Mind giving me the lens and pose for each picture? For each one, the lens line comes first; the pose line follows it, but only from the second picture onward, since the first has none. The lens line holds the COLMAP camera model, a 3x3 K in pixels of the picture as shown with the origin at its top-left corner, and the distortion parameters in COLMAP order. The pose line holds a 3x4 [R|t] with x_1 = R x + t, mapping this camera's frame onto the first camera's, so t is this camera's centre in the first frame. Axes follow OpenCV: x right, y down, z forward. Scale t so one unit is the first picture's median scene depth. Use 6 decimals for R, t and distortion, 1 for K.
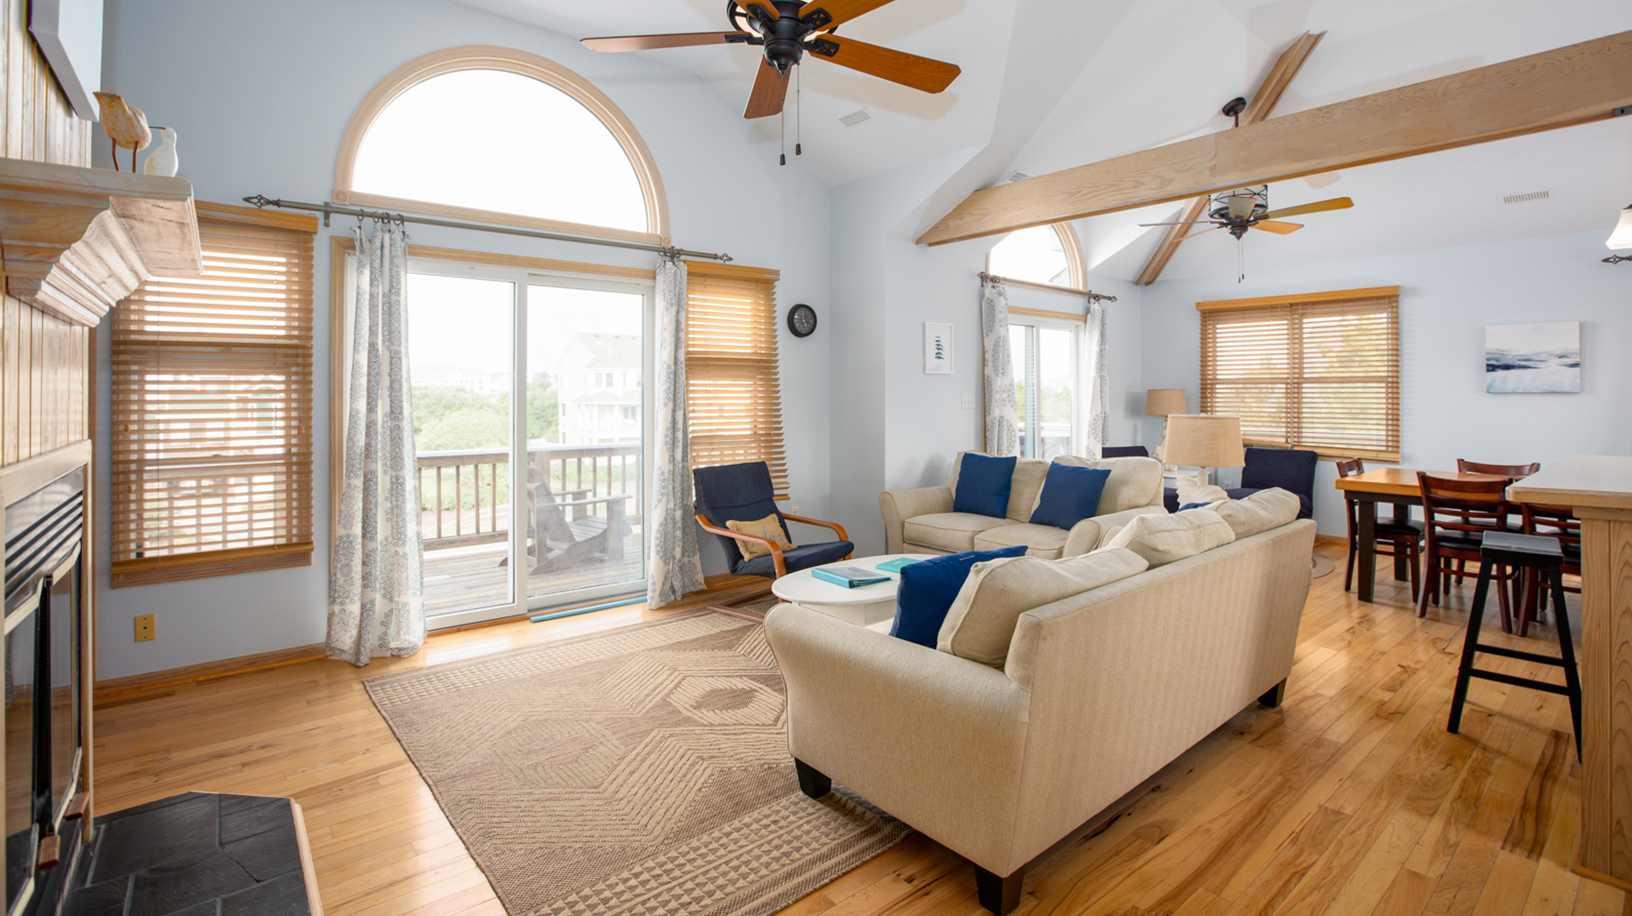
lens RADIAL K [[781.5, 0, 821.7], [0, 781.5, 390.4], [0, 0, 1]] dist [-0.050776, 0.015430]
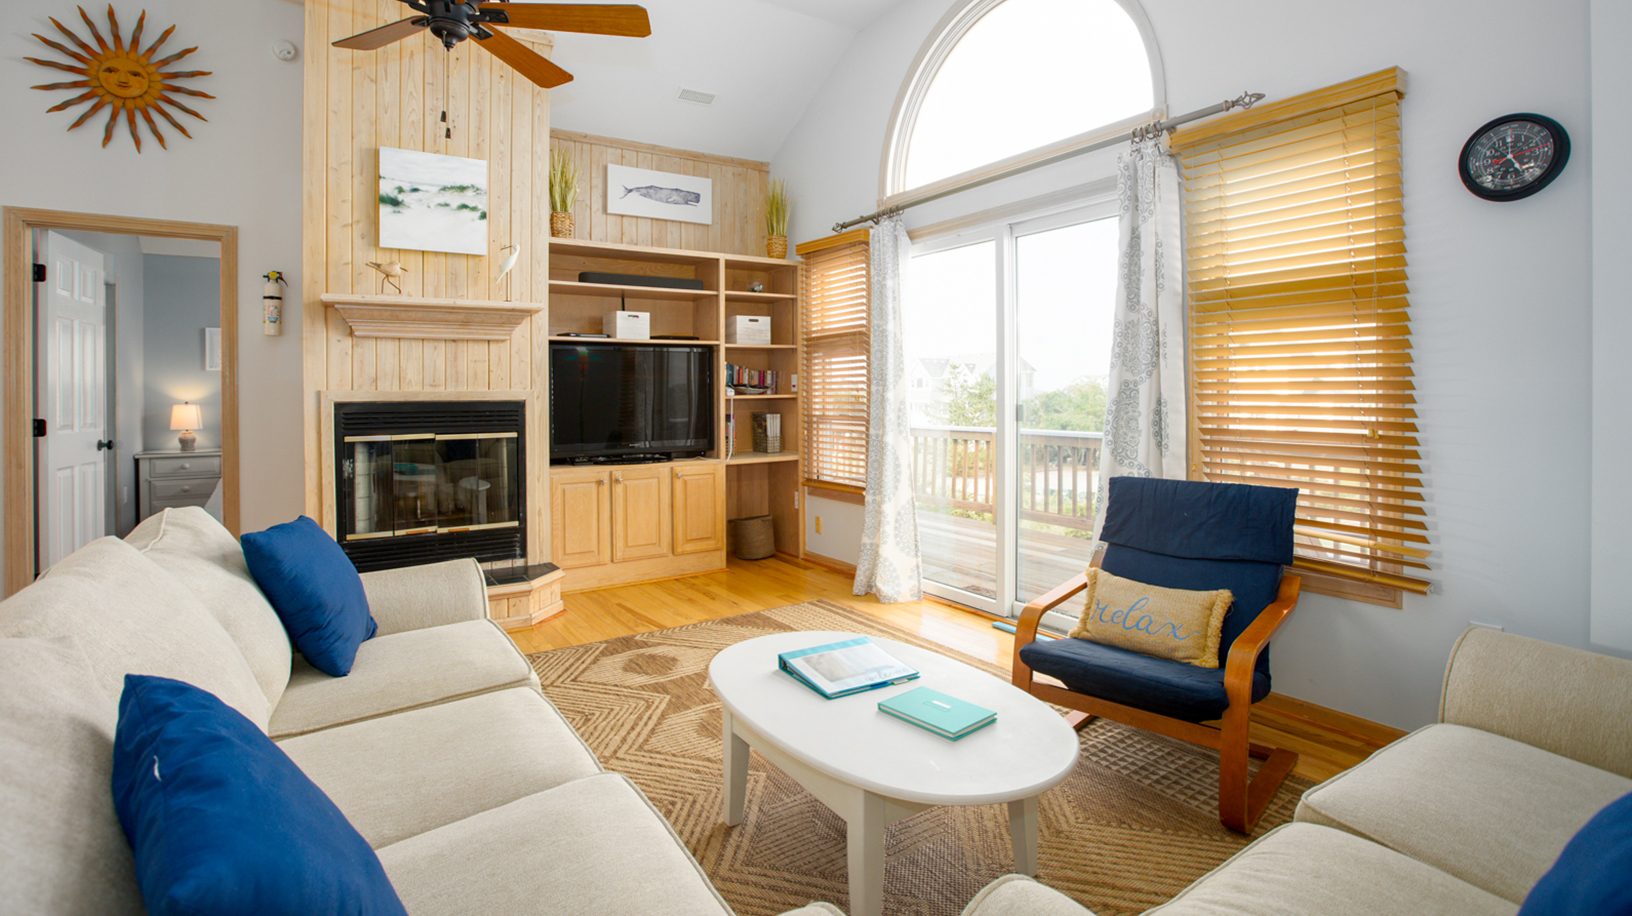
lens RADIAL K [[781.5, 0, 821.7], [0, 781.5, 390.4], [0, 0, 1]] dist [-0.050776, 0.015430]
pose [[-0.120389, -0.000171, -0.992727, 0.579610], [0.011325, 0.999935, -0.001545, 0.038179], [0.992662, -0.011428, -0.120379, 1.018623]]
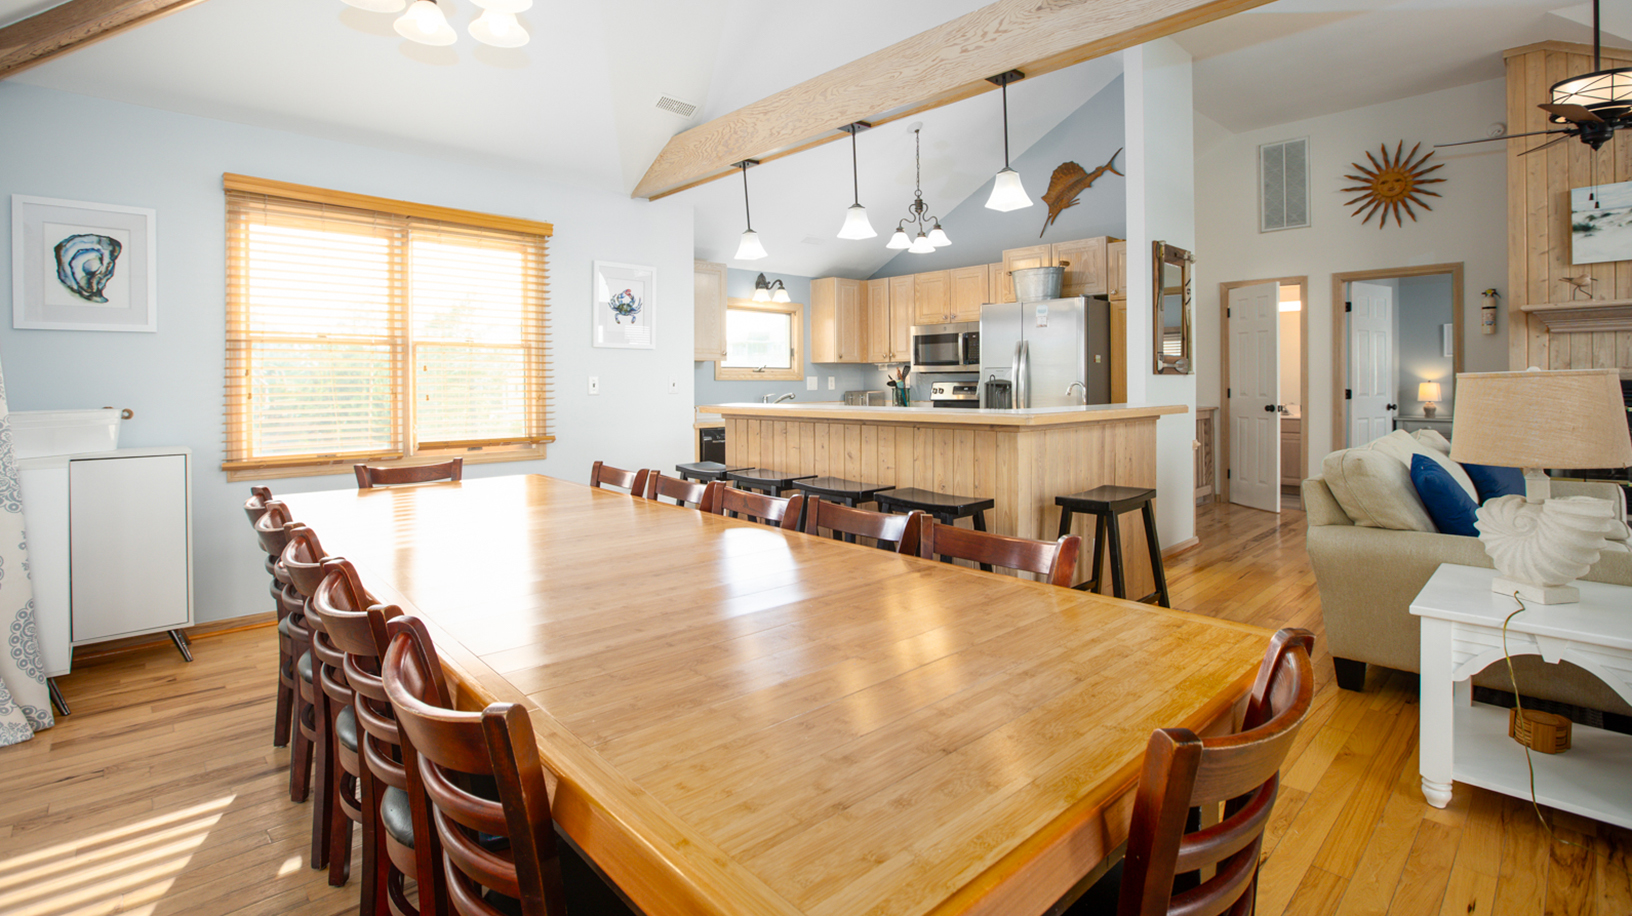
lens RADIAL K [[781.5, 0, 821.7], [0, 781.5, 390.4], [0, 0, 1]] dist [-0.050776, 0.015430]
pose [[-0.996788, 0.009930, -0.079472, 1.065365], [0.009166, 0.999908, 0.009965, 0.036196], [0.079564, 0.009205, -0.996787, 1.536451]]
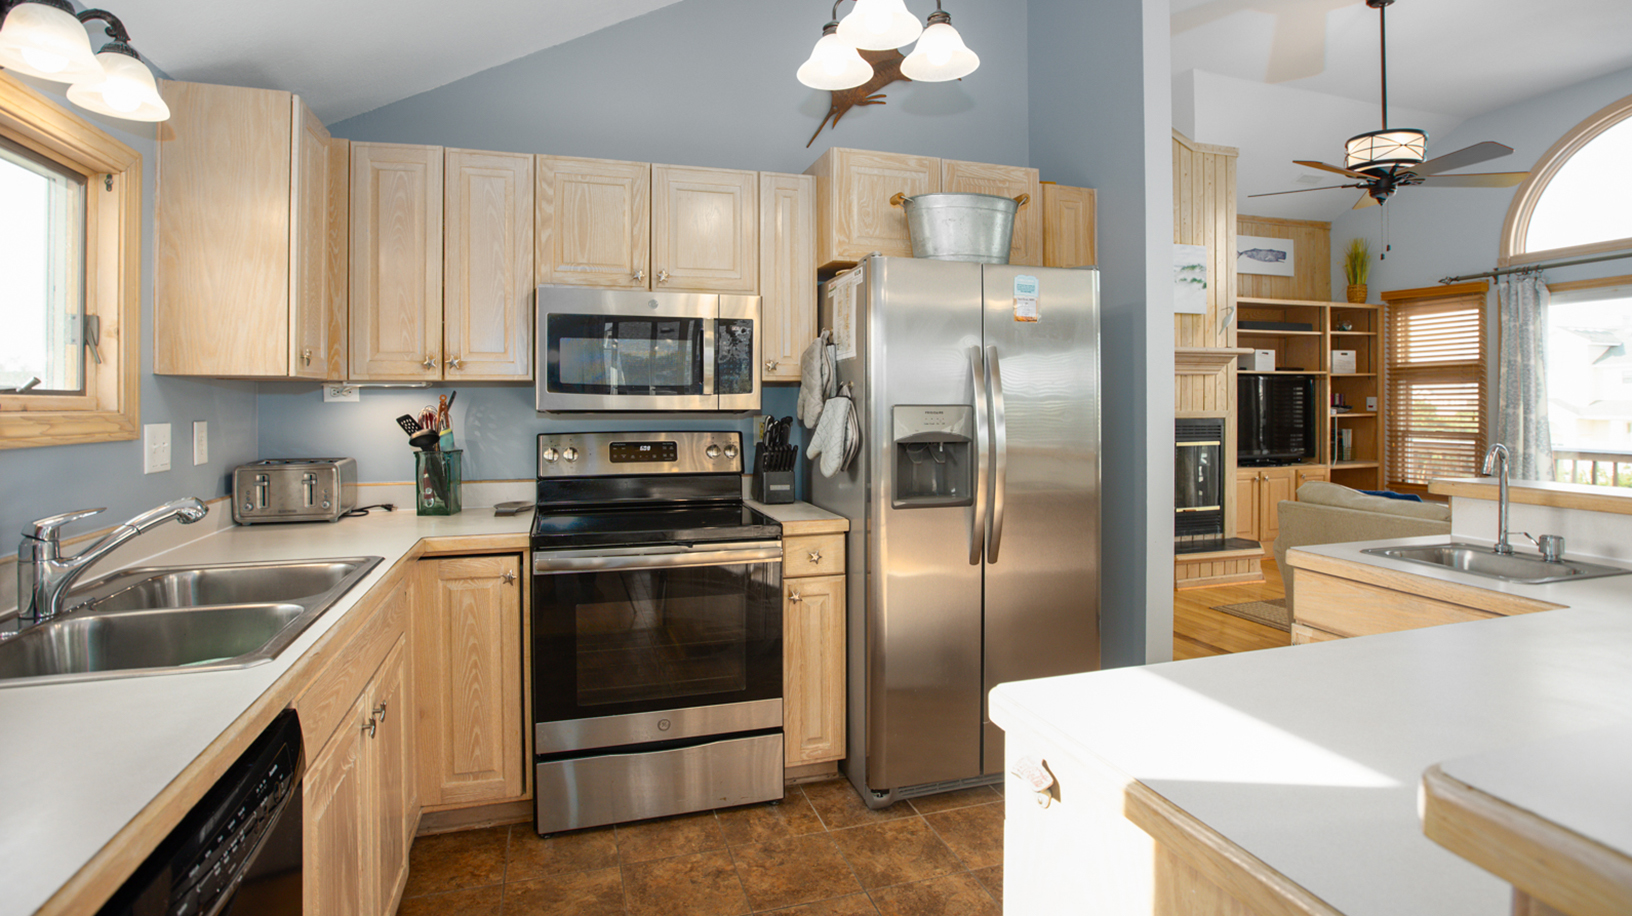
lens RADIAL K [[781.5, 0, 821.7], [0, 781.5, 390.4], [0, 0, 1]] dist [-0.050776, 0.015430]
pose [[-0.399304, -0.012408, -0.916735, 1.221801], [0.006364, 0.999847, -0.016305, 0.011915], [0.916796, -0.012345, -0.399164, 0.355934]]
